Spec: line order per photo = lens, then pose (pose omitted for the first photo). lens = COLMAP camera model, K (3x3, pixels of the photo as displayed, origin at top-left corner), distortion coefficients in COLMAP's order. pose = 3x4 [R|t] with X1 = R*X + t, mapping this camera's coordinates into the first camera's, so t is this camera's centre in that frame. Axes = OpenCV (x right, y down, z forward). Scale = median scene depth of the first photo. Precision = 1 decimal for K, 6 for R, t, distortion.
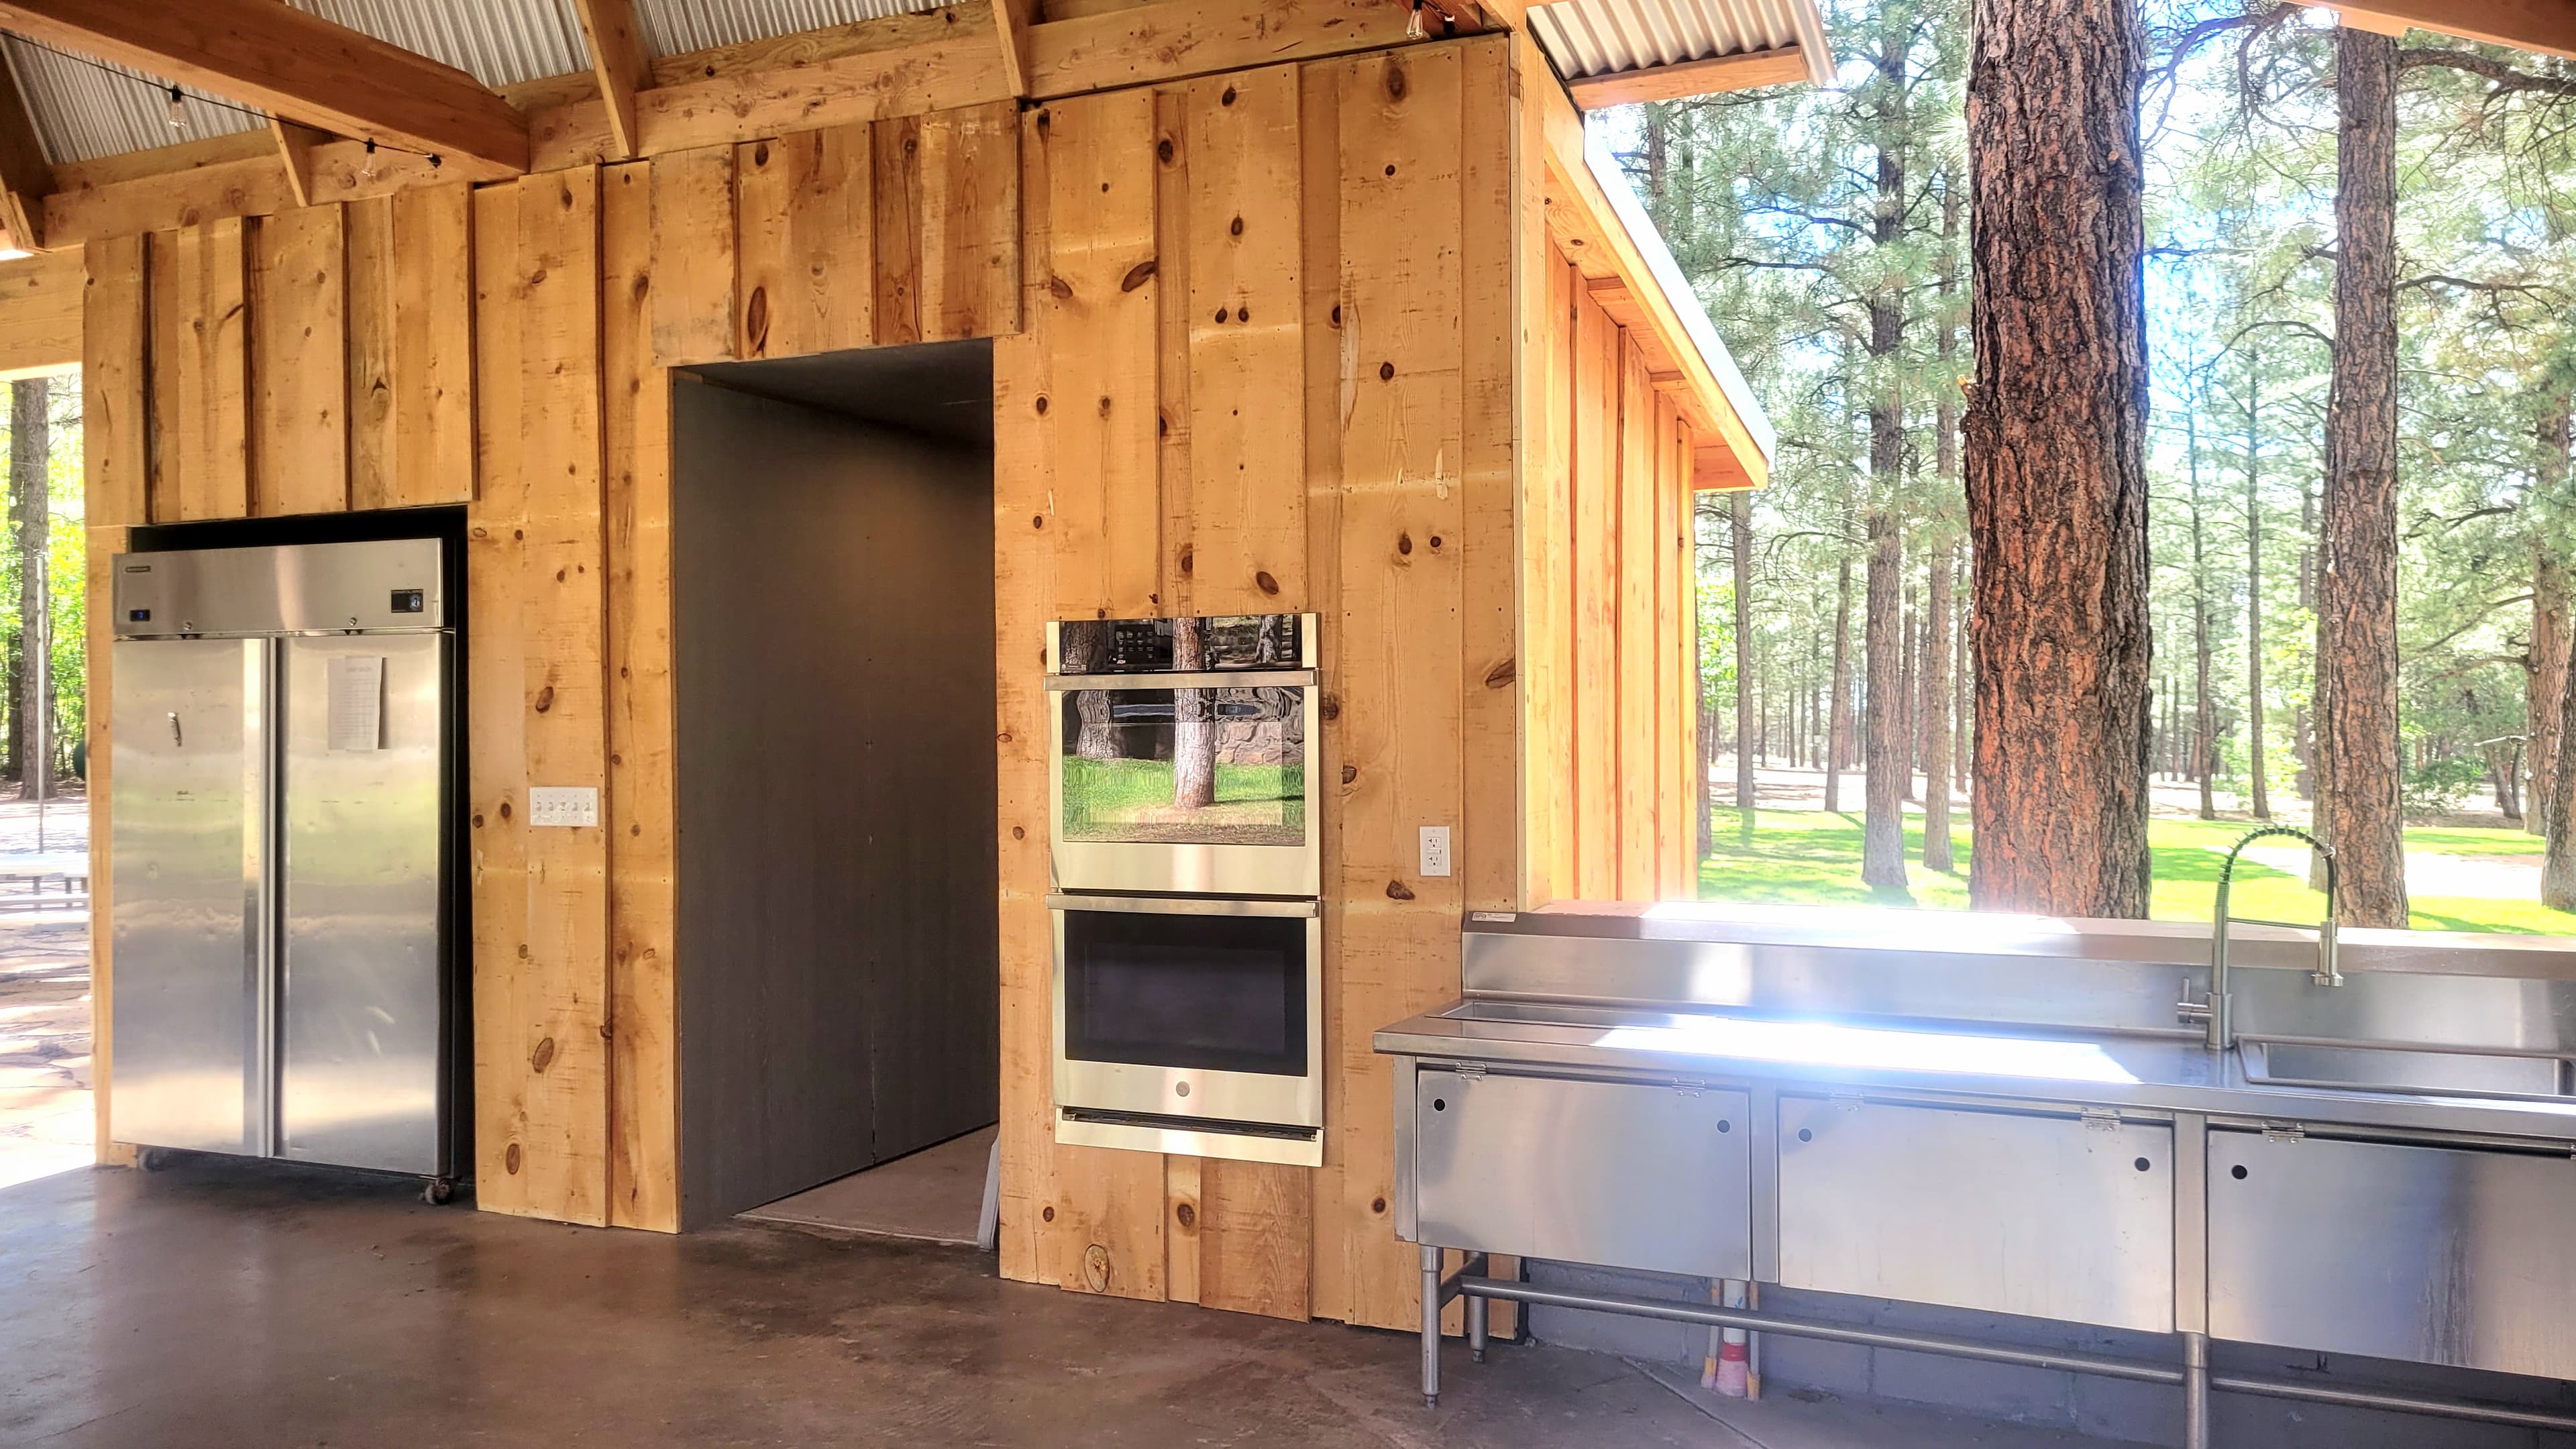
lens RADIAL K [[1917.6, 0, 1279.2], [0, 1917.6, 729.6], [0, 0, 1]] dist [0.045221, -0.033348]
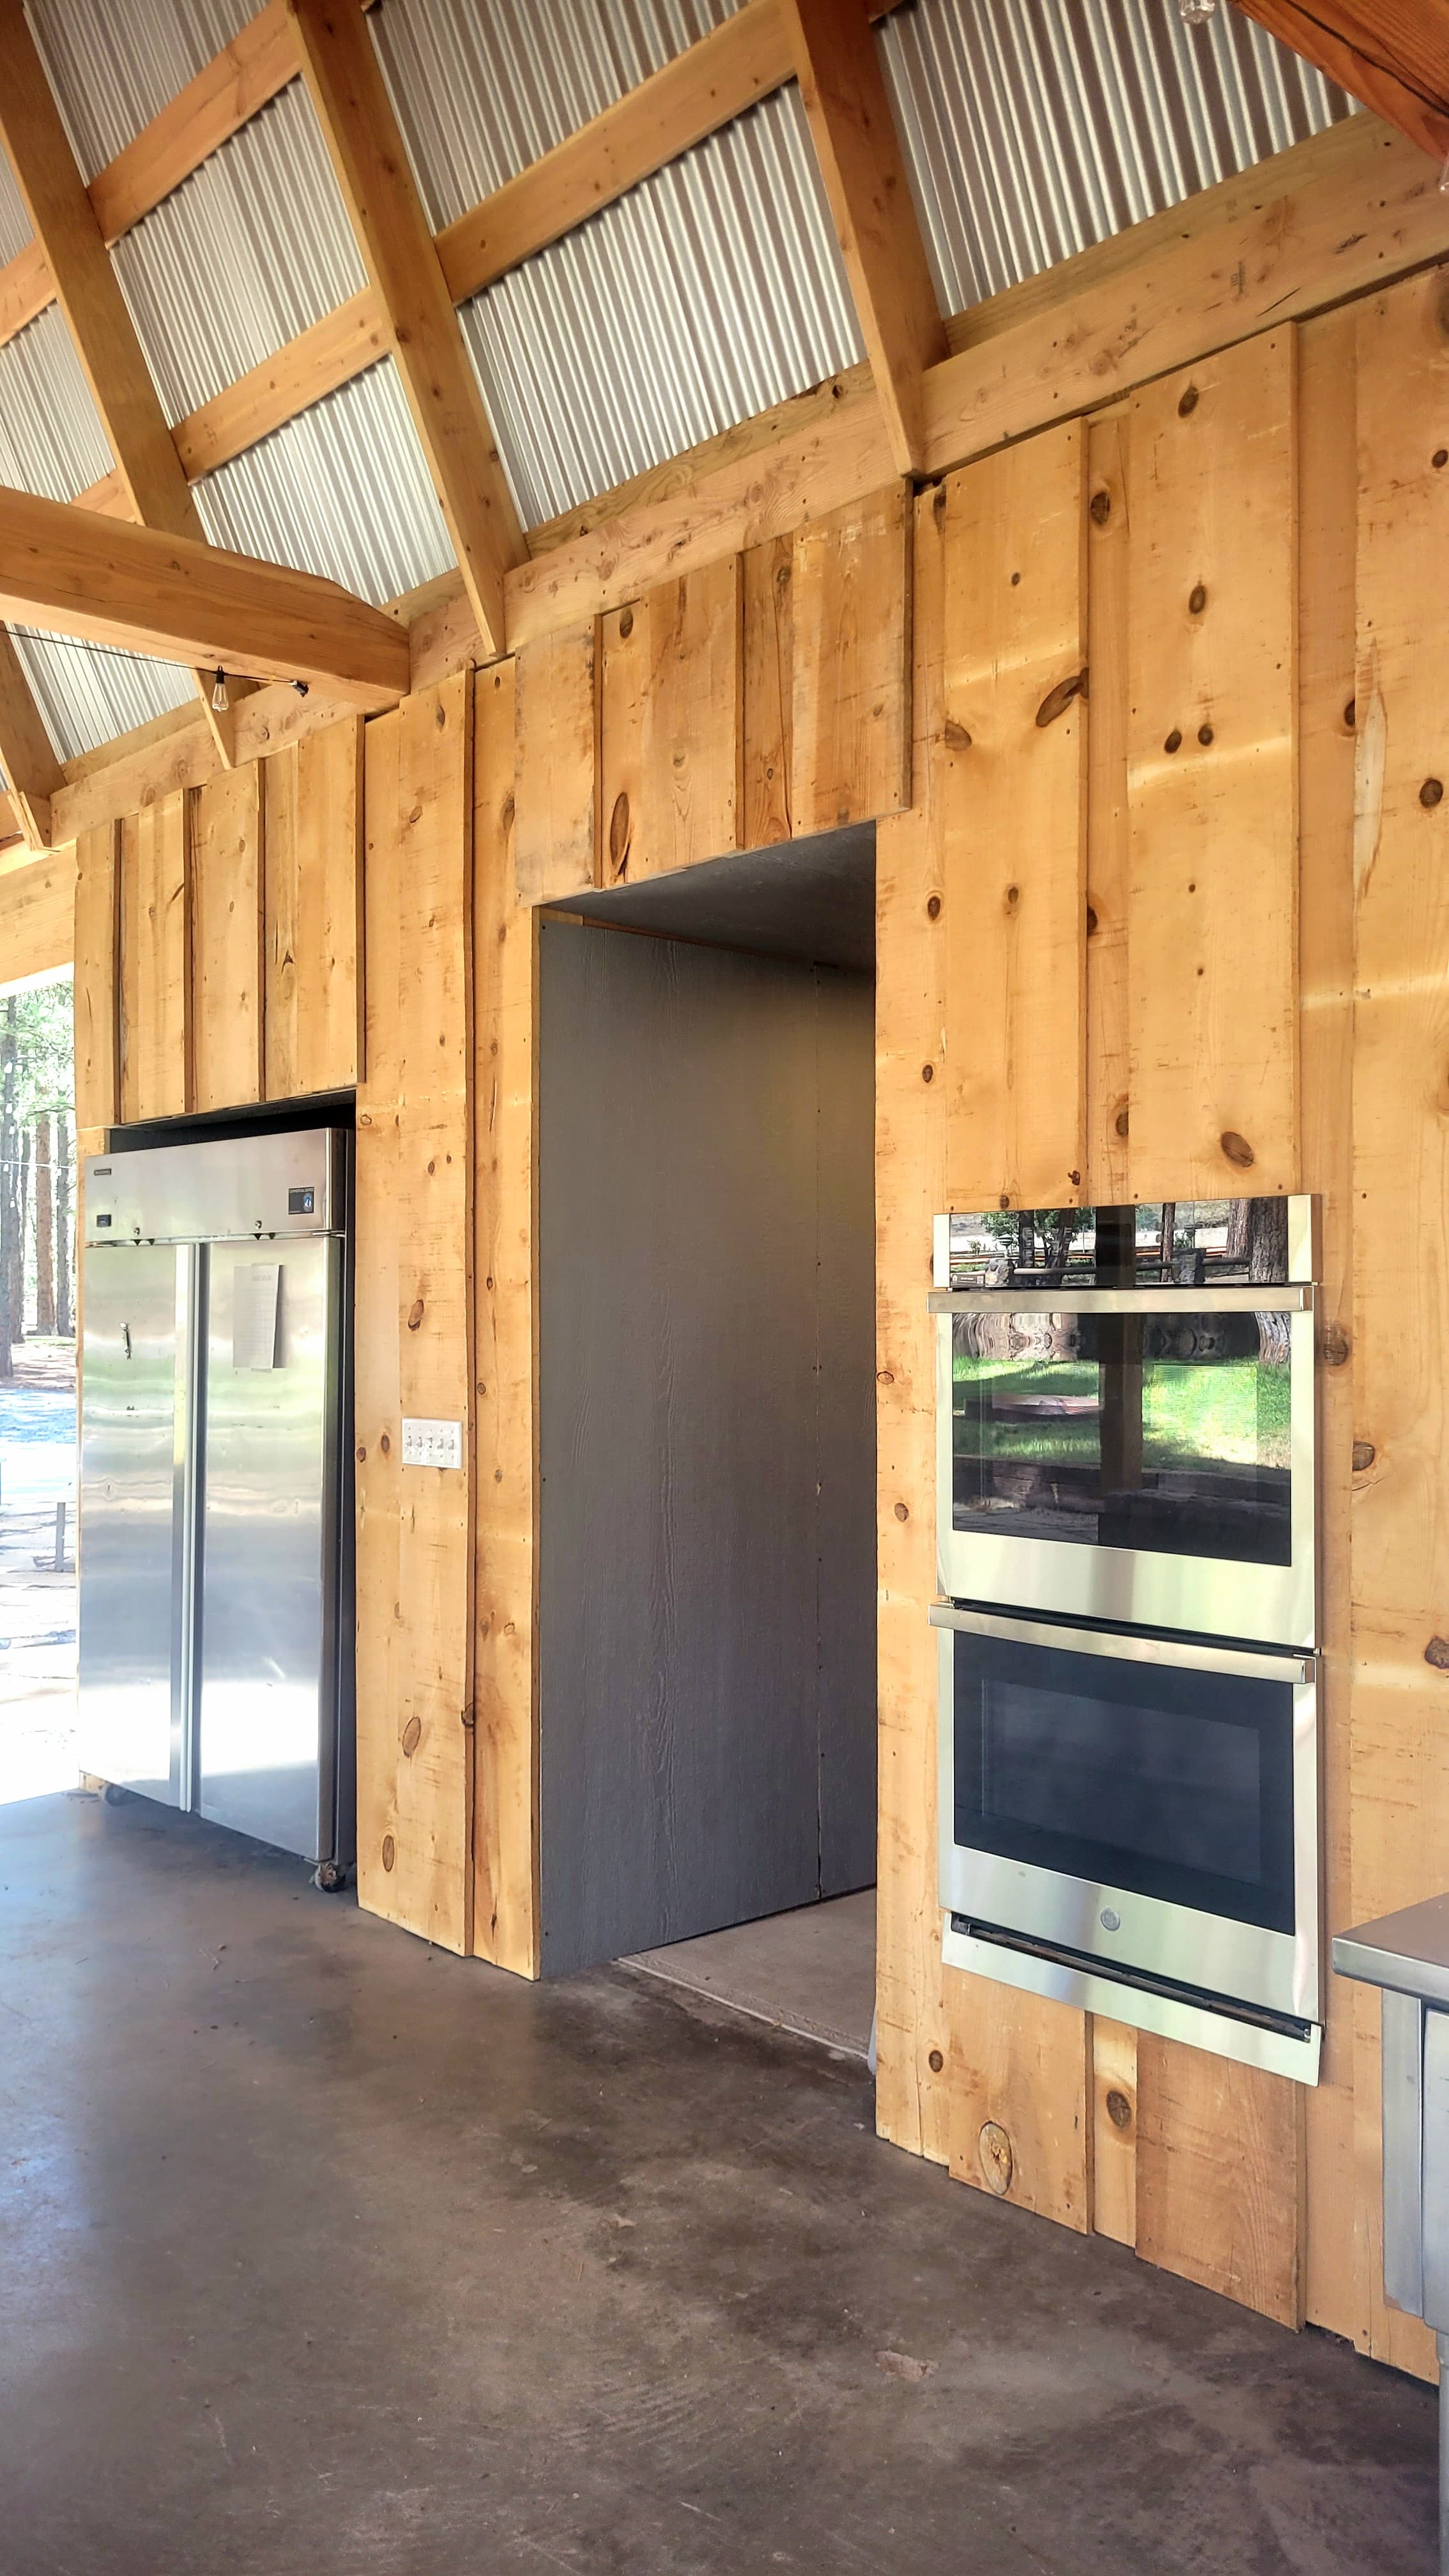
lens RADIAL K [[1917.6, 0, 714.3], [0, 1917.6, 1308.3], [0, 0, 1]] dist [0.045221, -0.033348]
pose [[0.914977, 0.006235, -0.403459, 0.087194], [-0.008721, 0.999953, -0.004325, -0.017901], [0.403413, 0.007476, 0.914988, 0.320582]]
